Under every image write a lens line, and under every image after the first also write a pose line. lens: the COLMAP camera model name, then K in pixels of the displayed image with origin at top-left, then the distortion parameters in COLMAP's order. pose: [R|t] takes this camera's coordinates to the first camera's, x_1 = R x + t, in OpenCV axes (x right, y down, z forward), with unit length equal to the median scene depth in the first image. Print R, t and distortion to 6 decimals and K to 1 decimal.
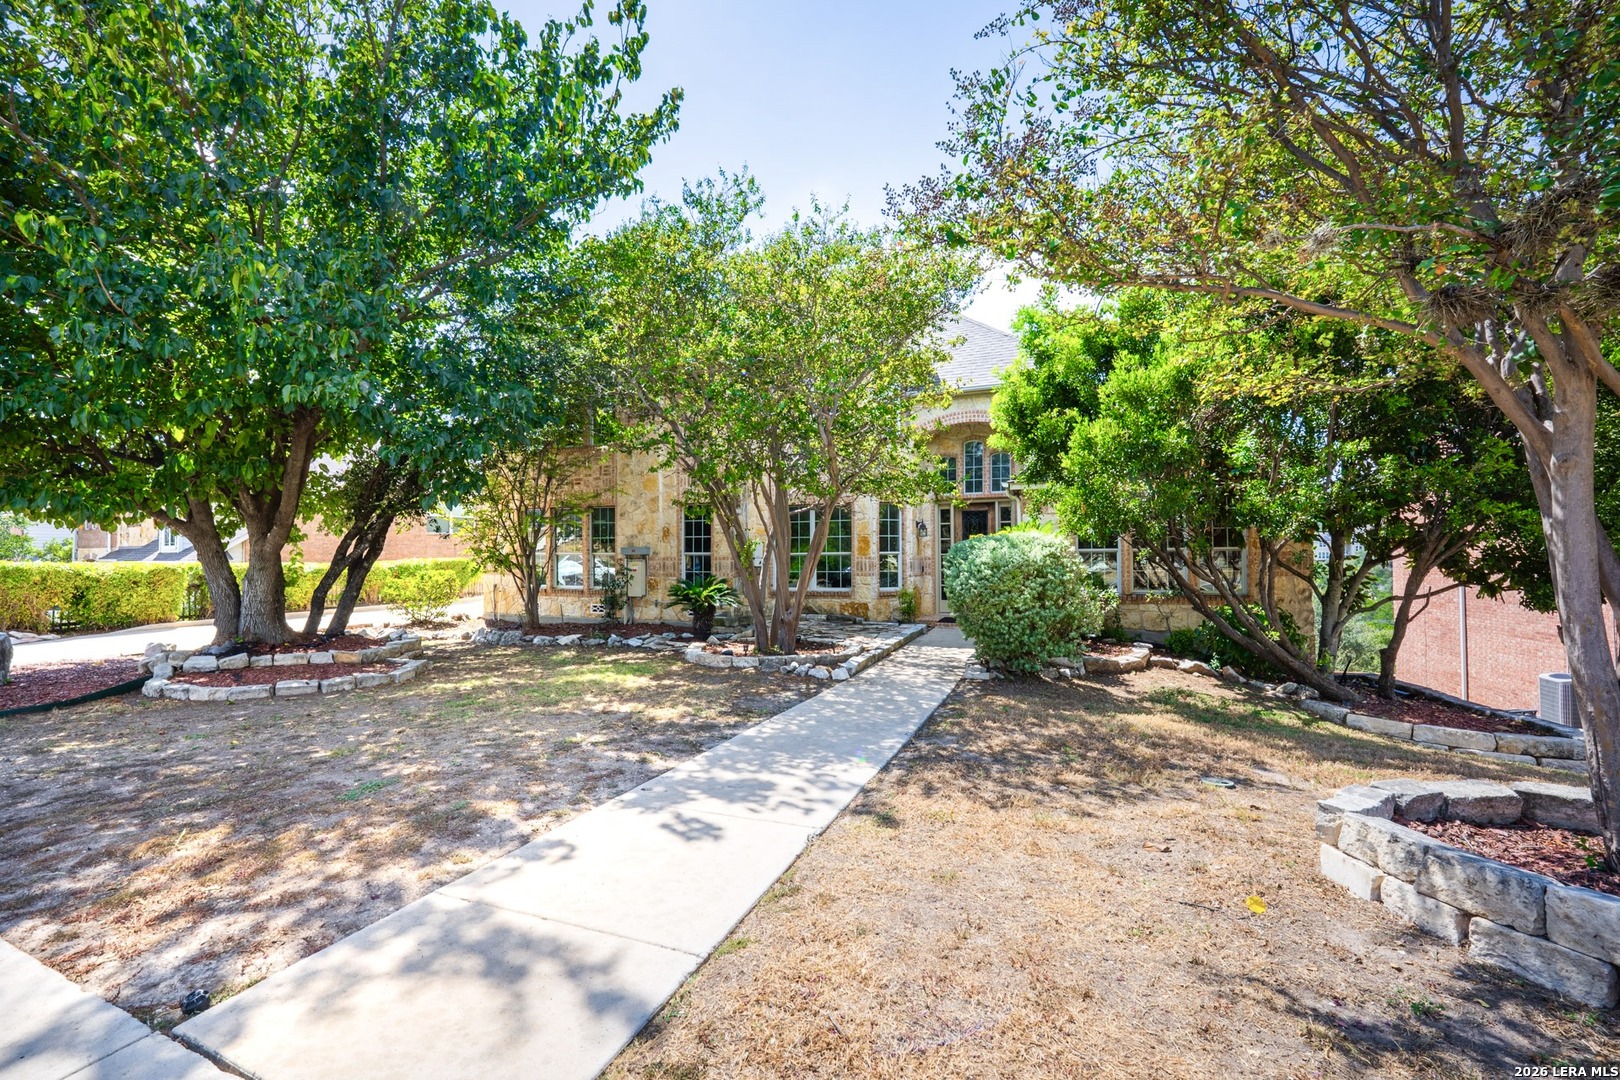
lens RADIAL K [[665.6, 0, 810.3], [0, 665.6, 548.4], [0, 0, 1]] dist [-0.000471, -0.000014]
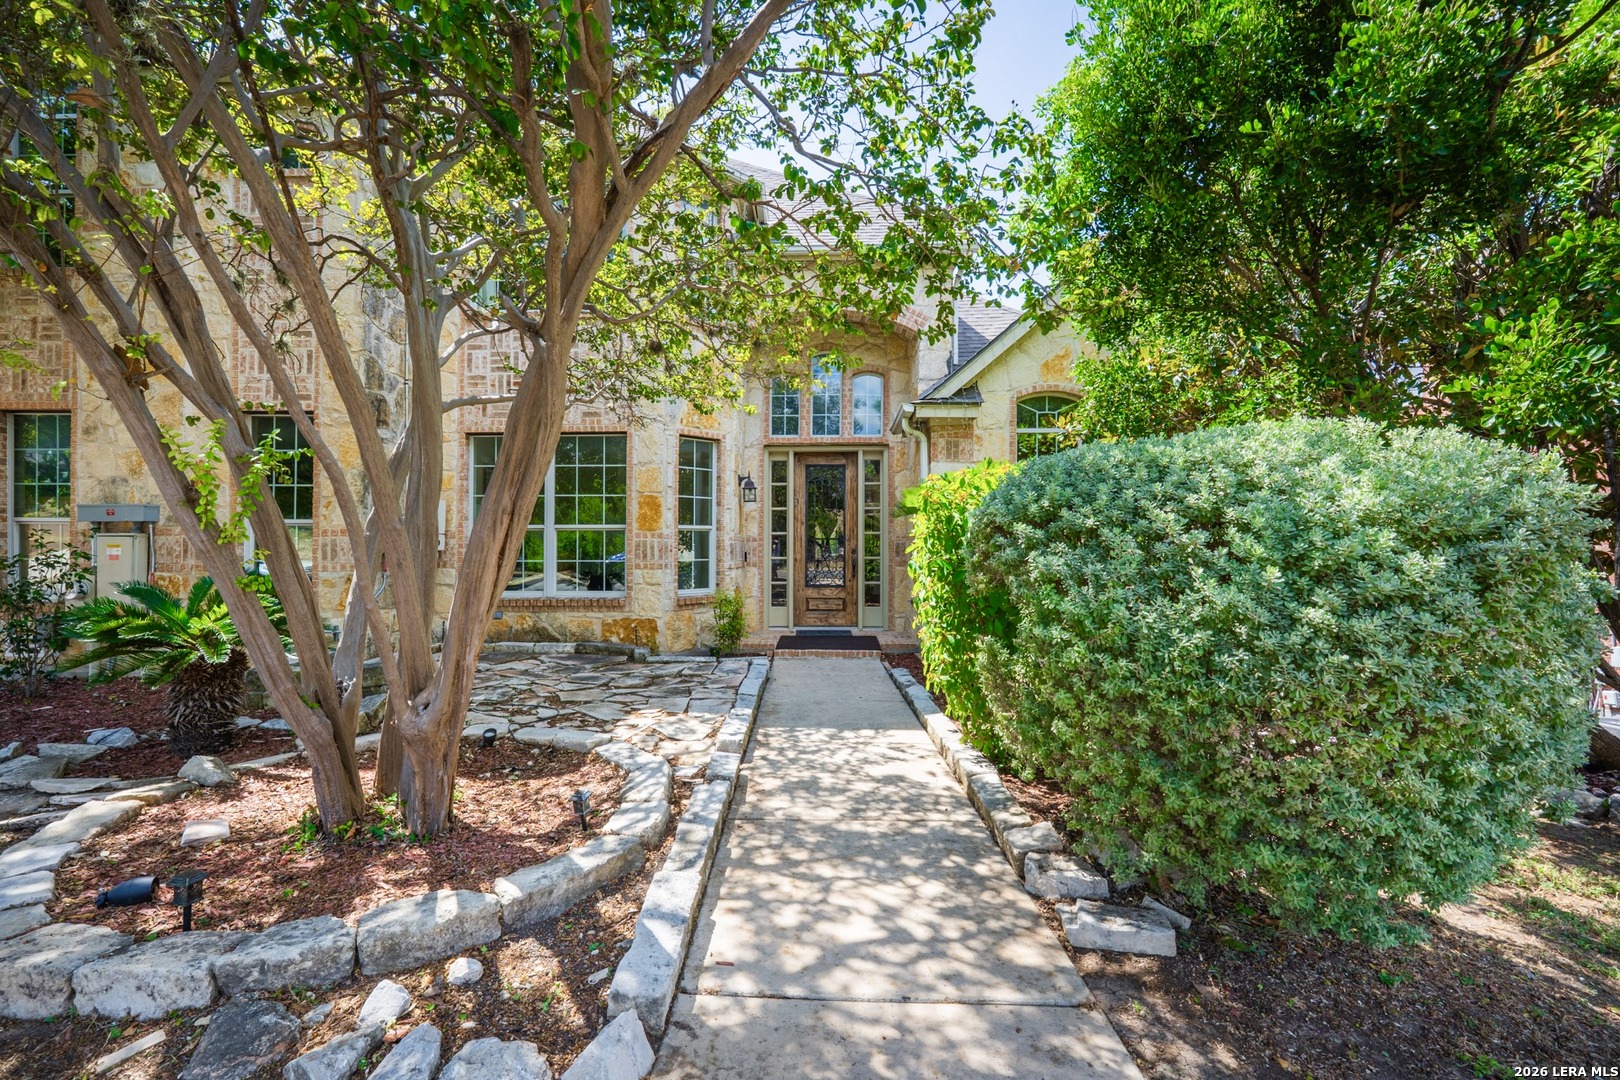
lens RADIAL K [[665.6, 0, 803.8], [0, 665.6, 550.7], [0, 0, 1]] dist [-0.000471, -0.000014]
pose [[0.943945, 0.006661, 0.330036, 0.020169], [-0.014457, 0.999671, 0.021173, 0.013144], [-0.329787, -0.024757, 0.943731, 0.441152]]
